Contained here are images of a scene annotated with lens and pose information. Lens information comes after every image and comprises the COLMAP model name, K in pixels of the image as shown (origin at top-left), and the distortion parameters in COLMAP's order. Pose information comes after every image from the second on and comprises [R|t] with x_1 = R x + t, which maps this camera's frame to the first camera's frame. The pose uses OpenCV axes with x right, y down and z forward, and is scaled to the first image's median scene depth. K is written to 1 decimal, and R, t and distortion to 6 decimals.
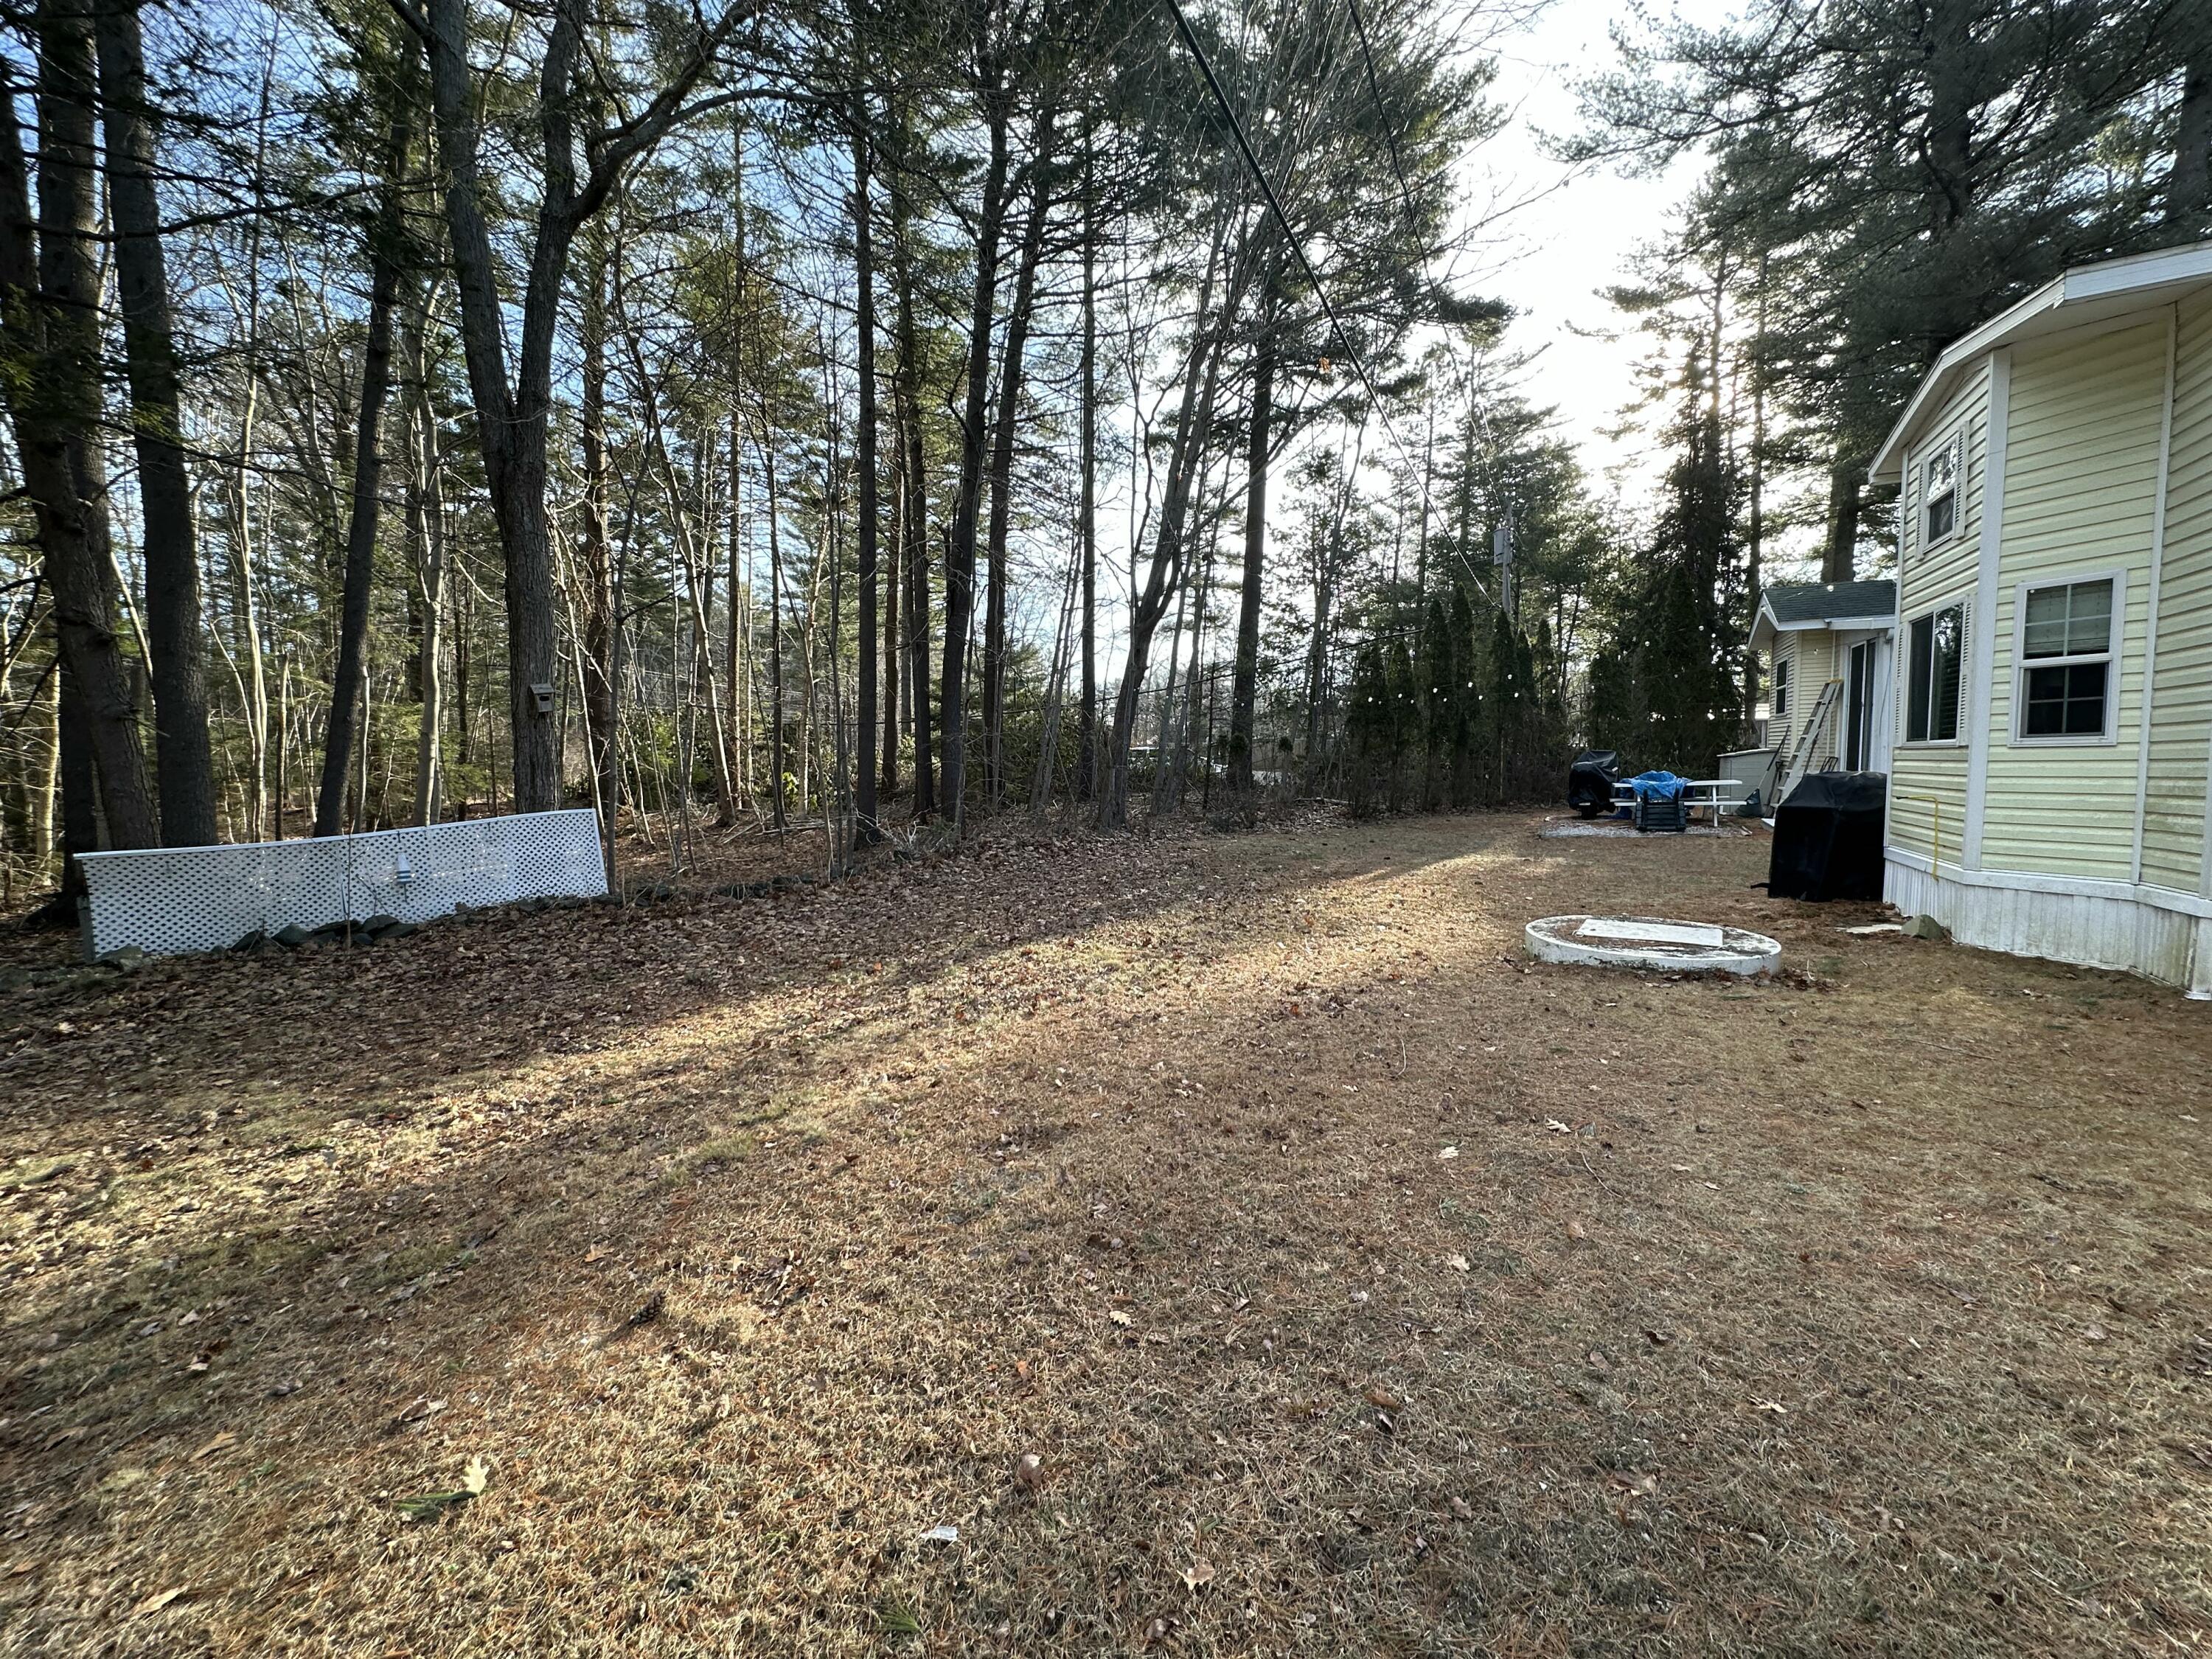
lens RADIAL K [[881.2, 0, 1111.6], [0, 881.2, 828.2], [0, 0, 1]] dist [-0.000947, 0.000150]
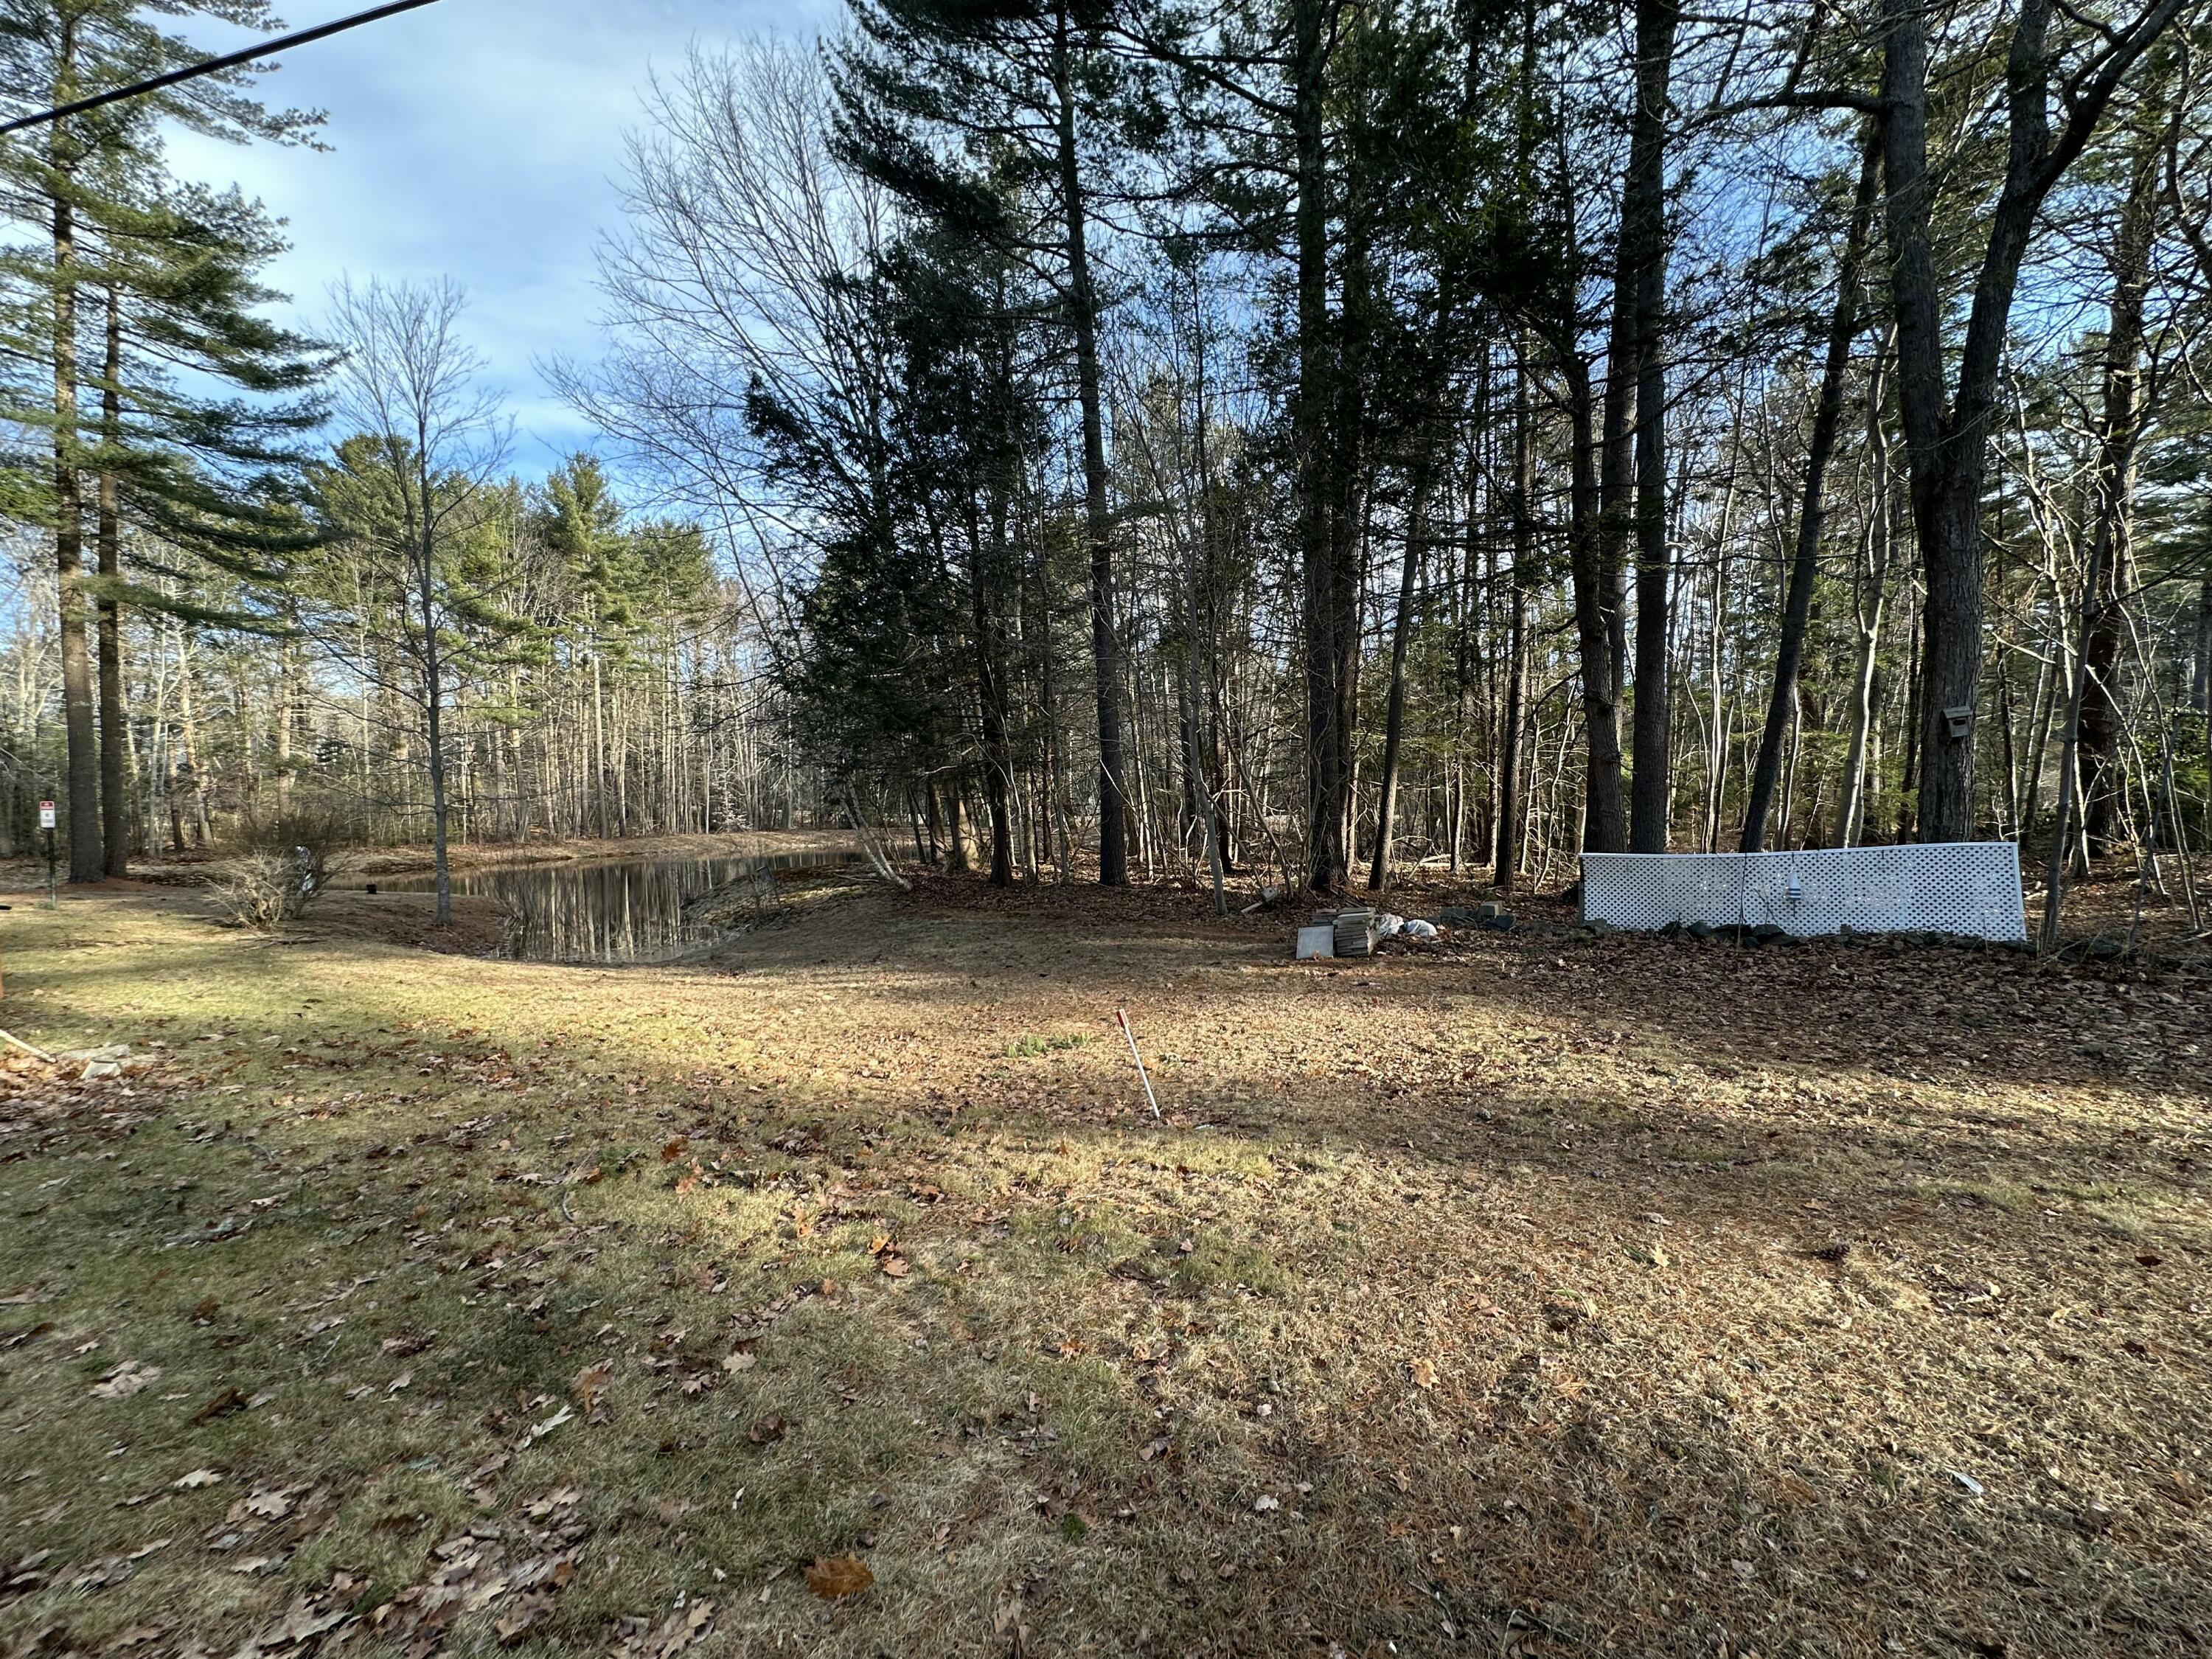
lens RADIAL K [[881.2, 0, 1109.2], [0, 881.2, 831.6], [0, 0, 1]] dist [-0.000947, 0.000150]
pose [[0.187739, 0.042426, -0.981302, 0.253760], [-0.064764, 0.997427, 0.030733, -0.002821], [0.980081, 0.057783, 0.190004, -0.134547]]
